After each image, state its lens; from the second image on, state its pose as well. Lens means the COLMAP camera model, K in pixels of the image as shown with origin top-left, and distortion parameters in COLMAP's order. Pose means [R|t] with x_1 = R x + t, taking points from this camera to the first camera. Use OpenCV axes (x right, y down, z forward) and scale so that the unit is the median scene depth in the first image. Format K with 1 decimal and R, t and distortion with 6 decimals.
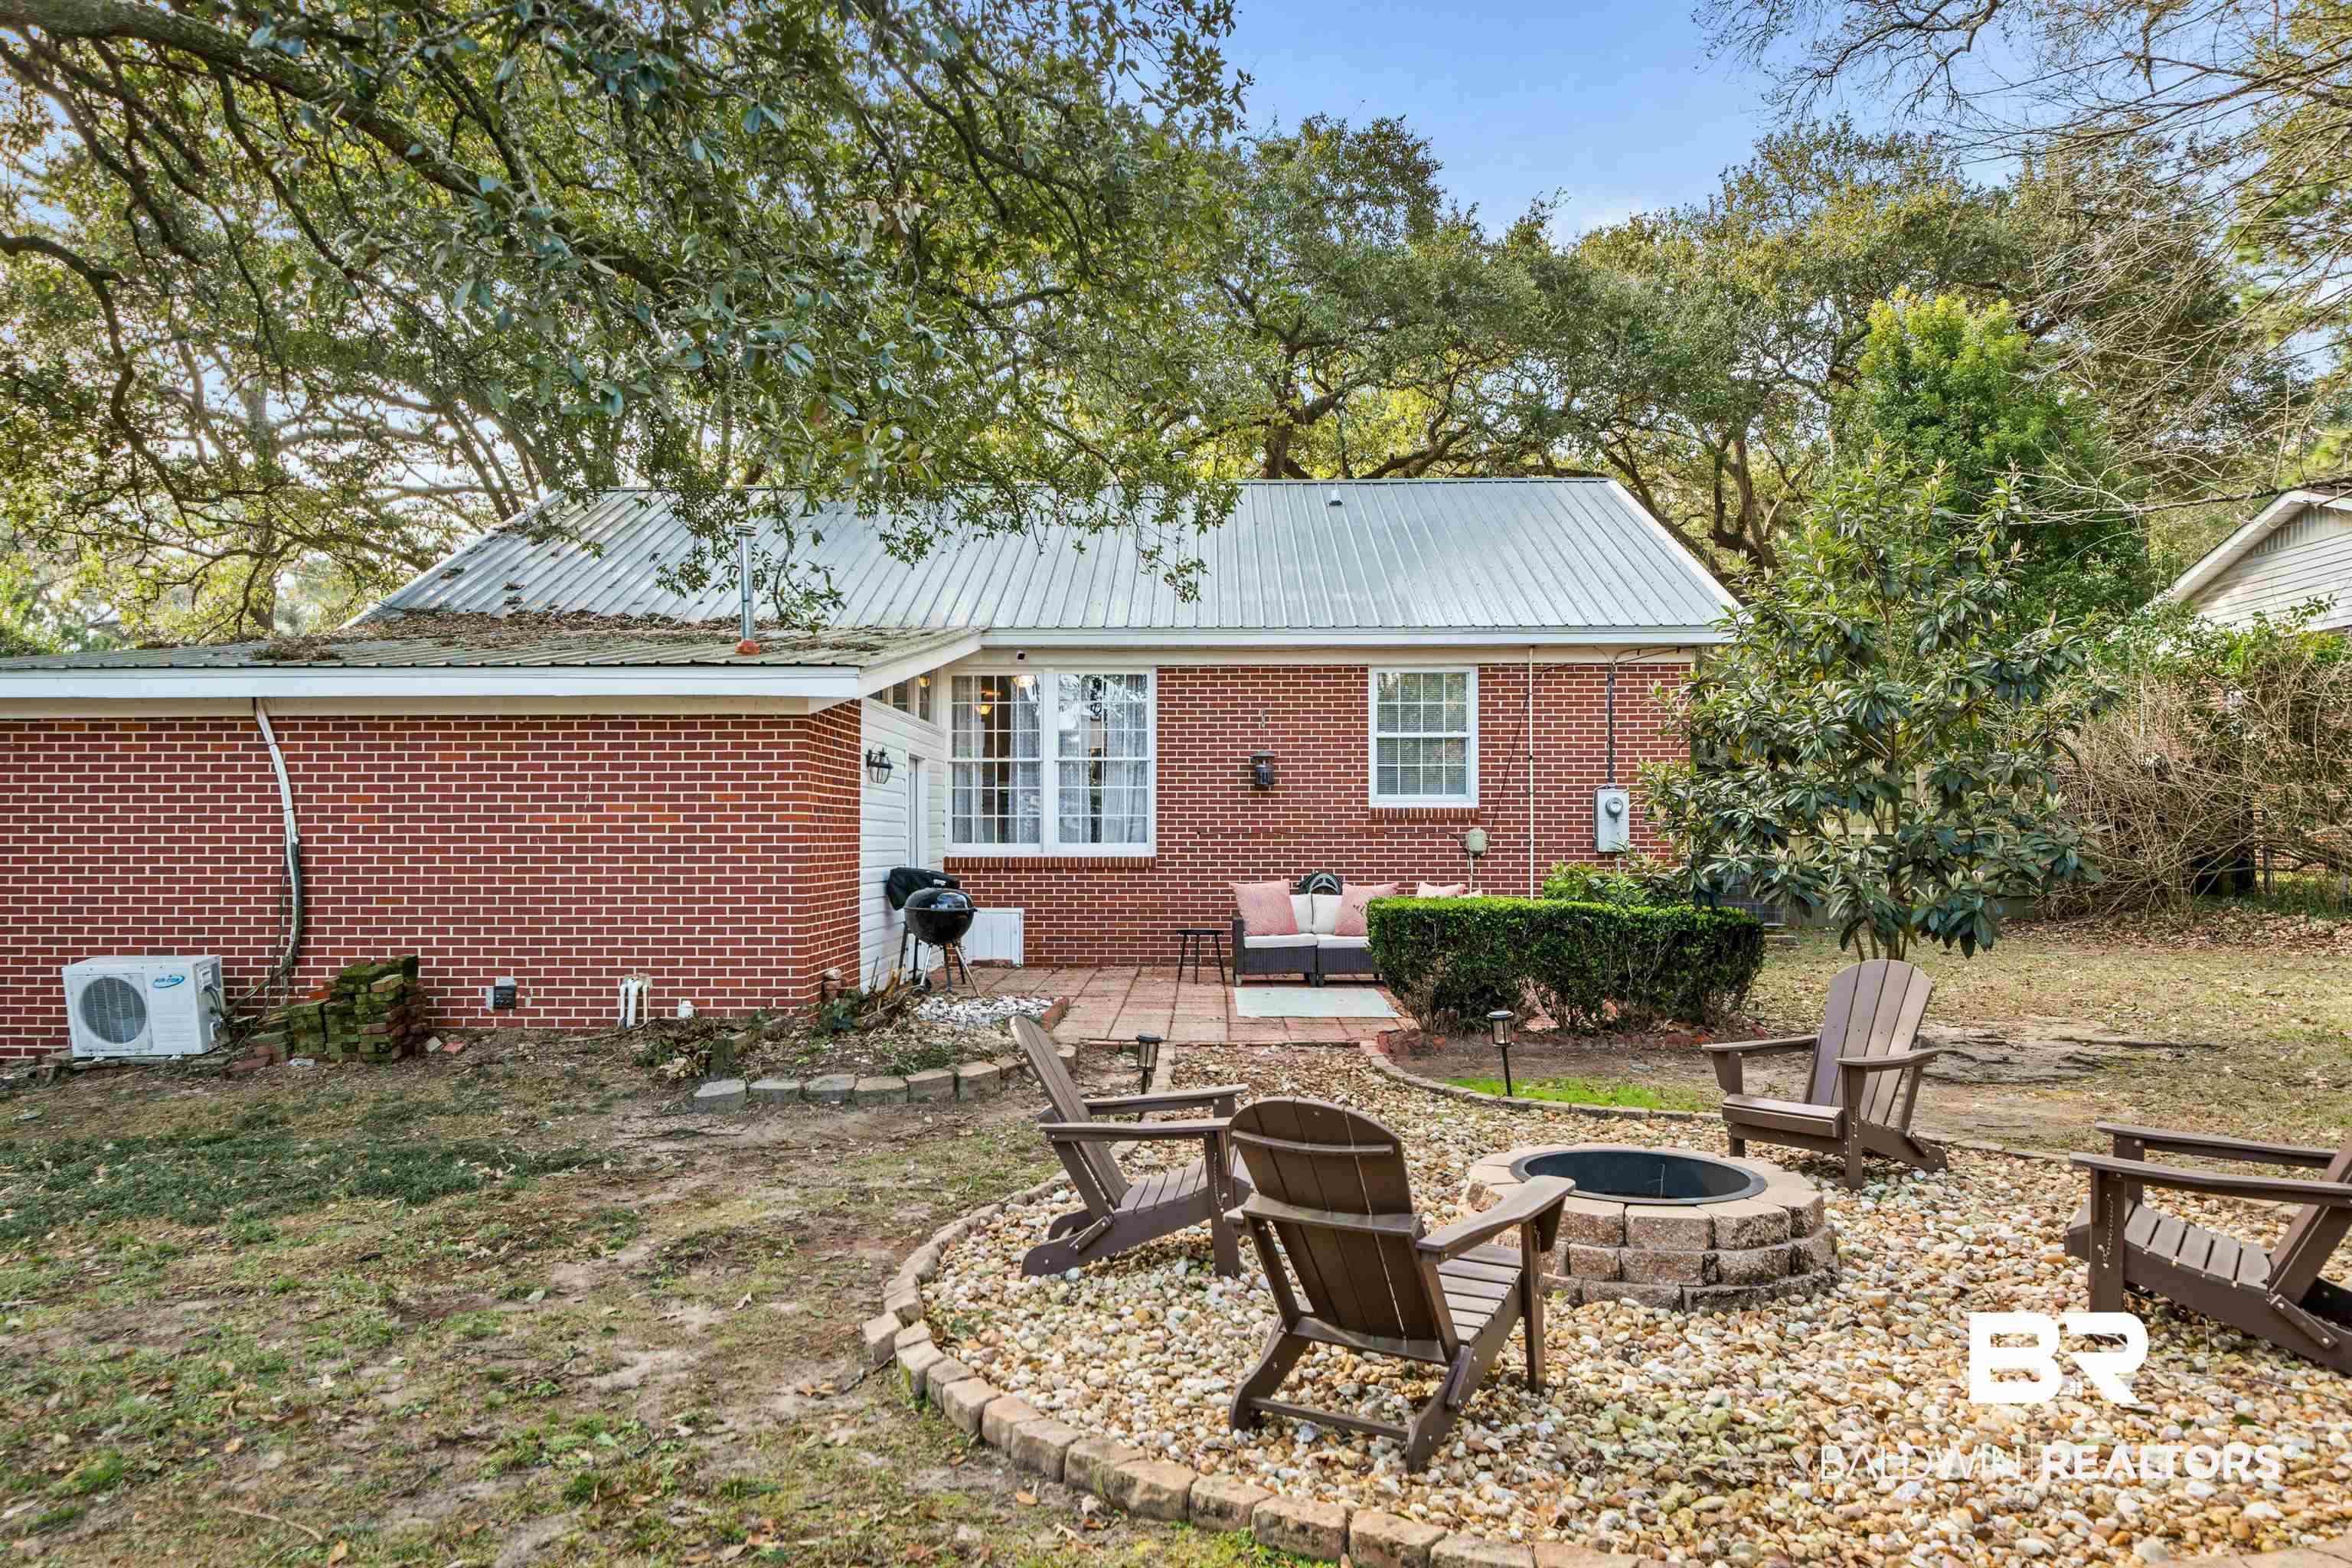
lens RADIAL K [[1582.7, 0, 1178.1], [0, 1582.7, 791.4], [0, 0, 1]] dist [0.004162, 0.001303]
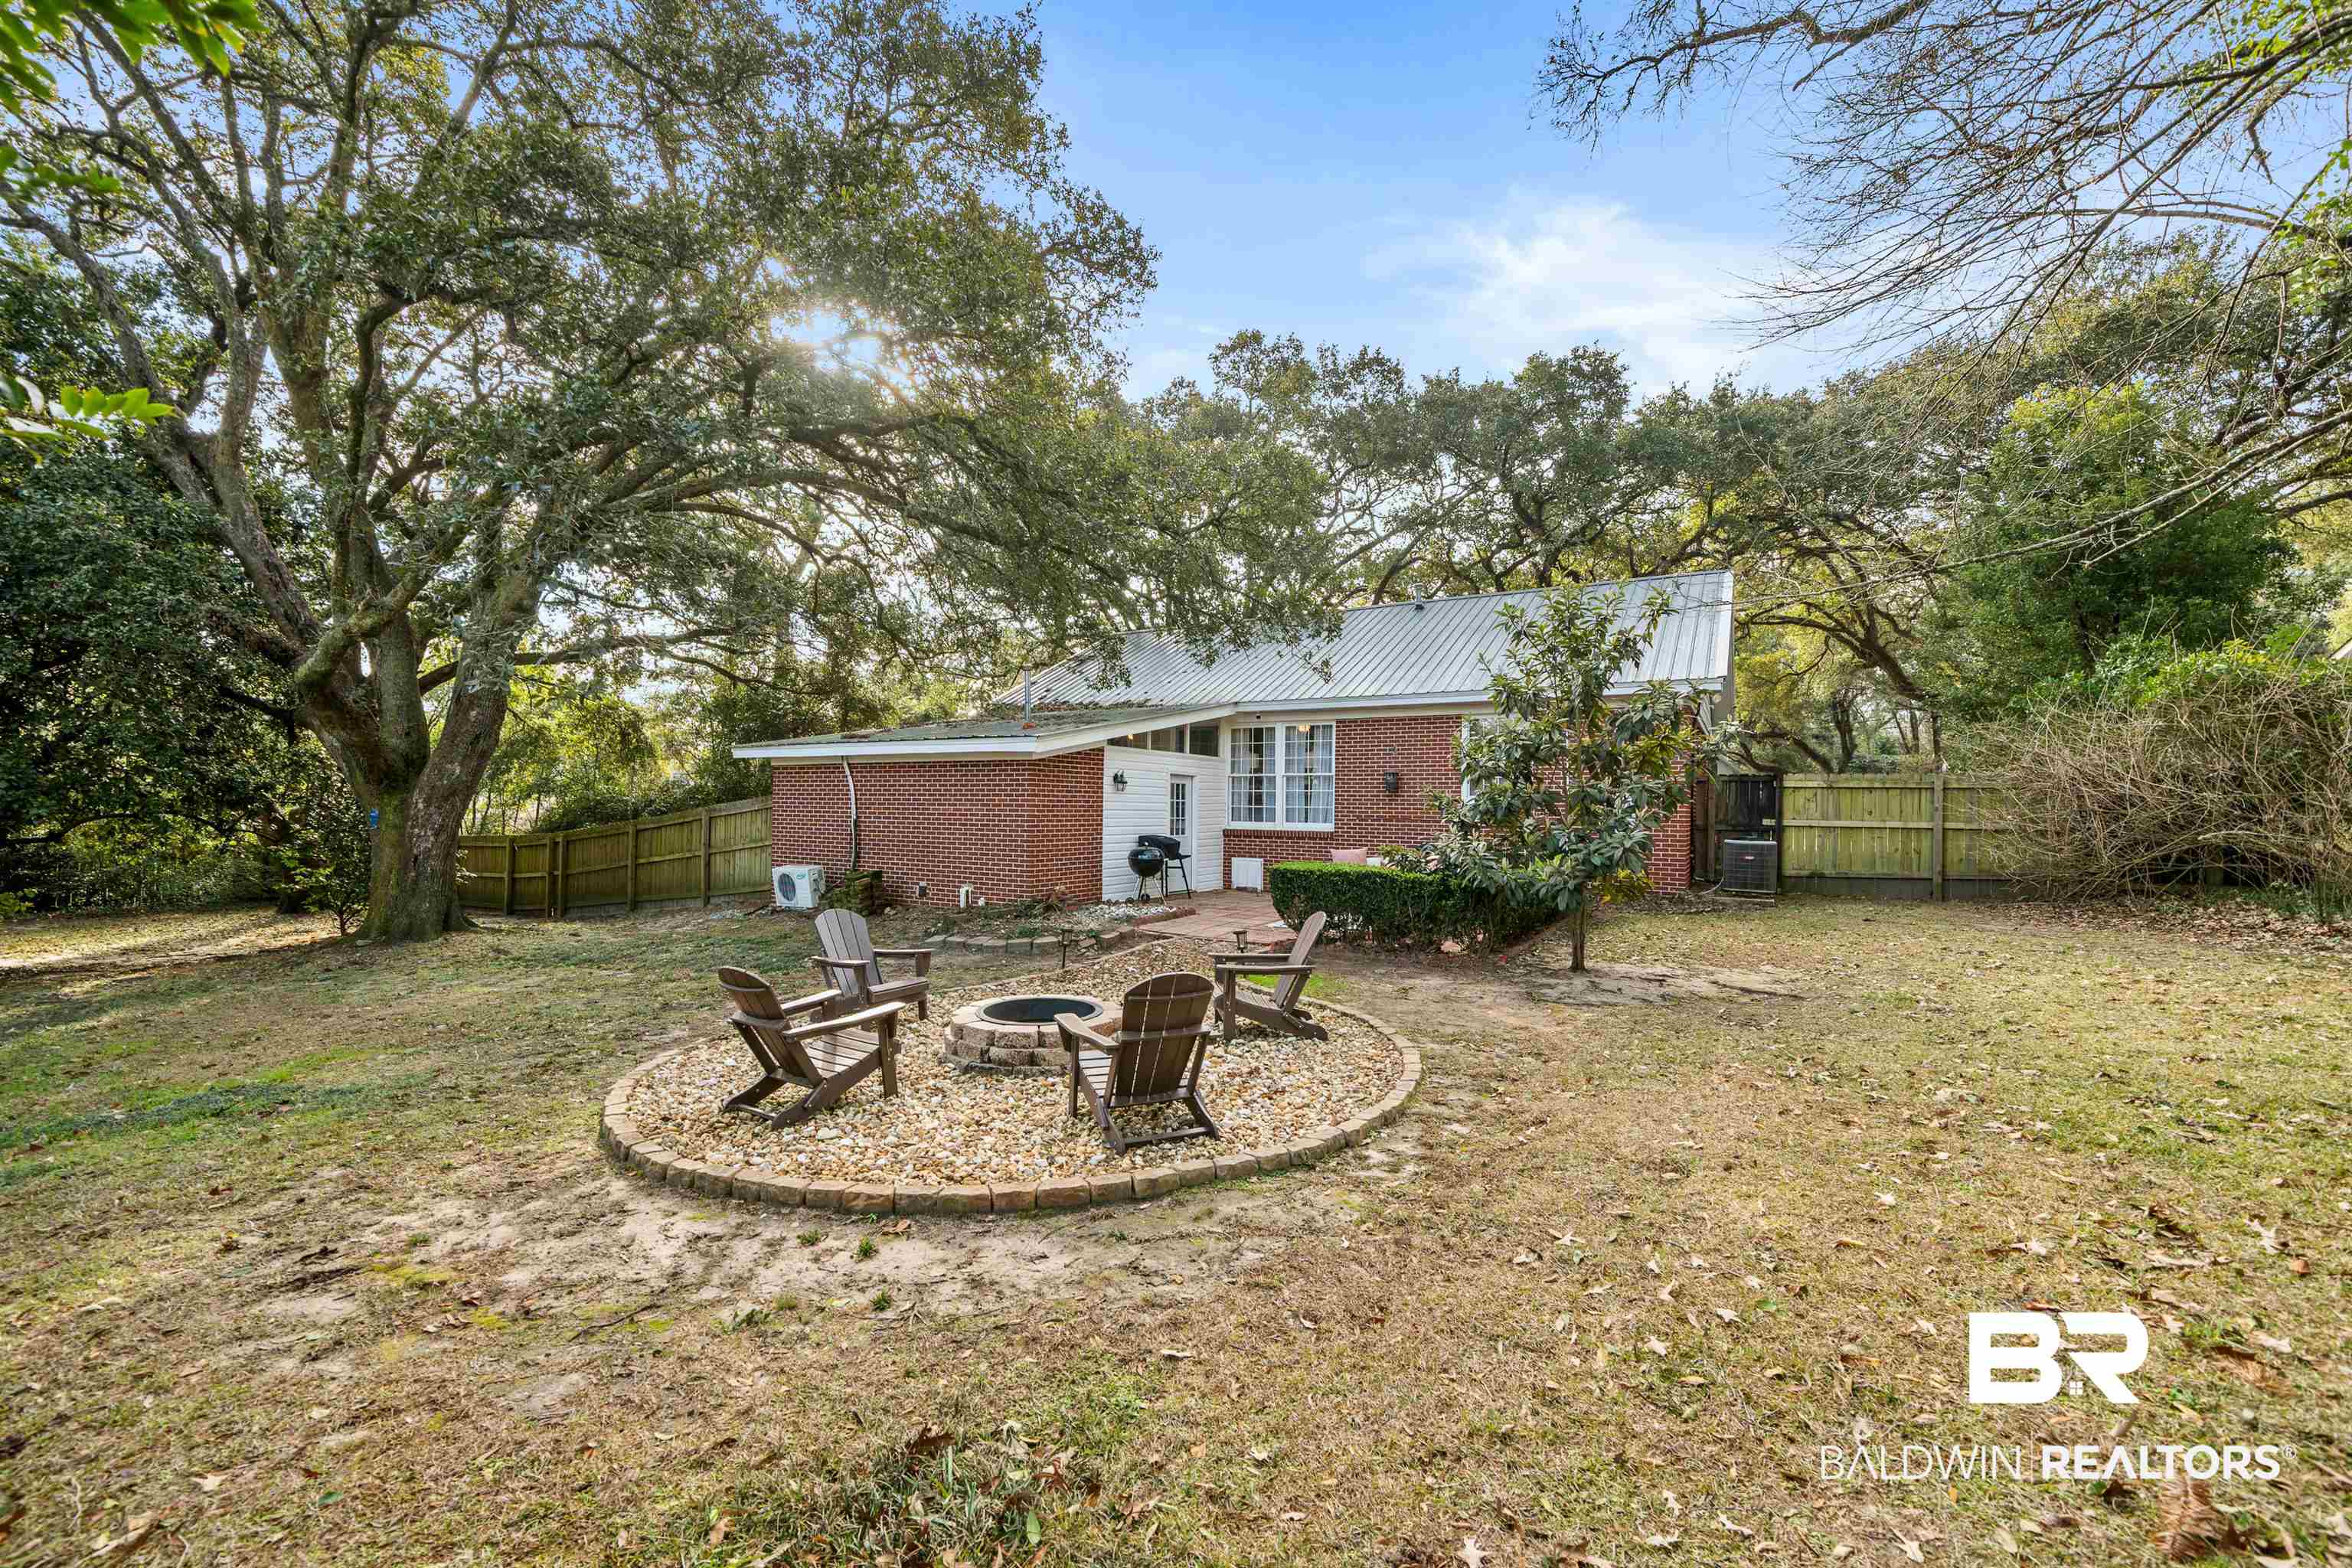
lens RADIAL K [[943.7, 0, 1174.1], [0, 943.7, 791.5], [0, 0, 1]] dist [-0.008217, 0.001884]
pose [[0.869950, 0.001529, -0.493137, 0.353232], [0.003089, 0.999959, 0.008549, -0.011508], [0.493130, -0.008961, 0.869910, 0.031534]]
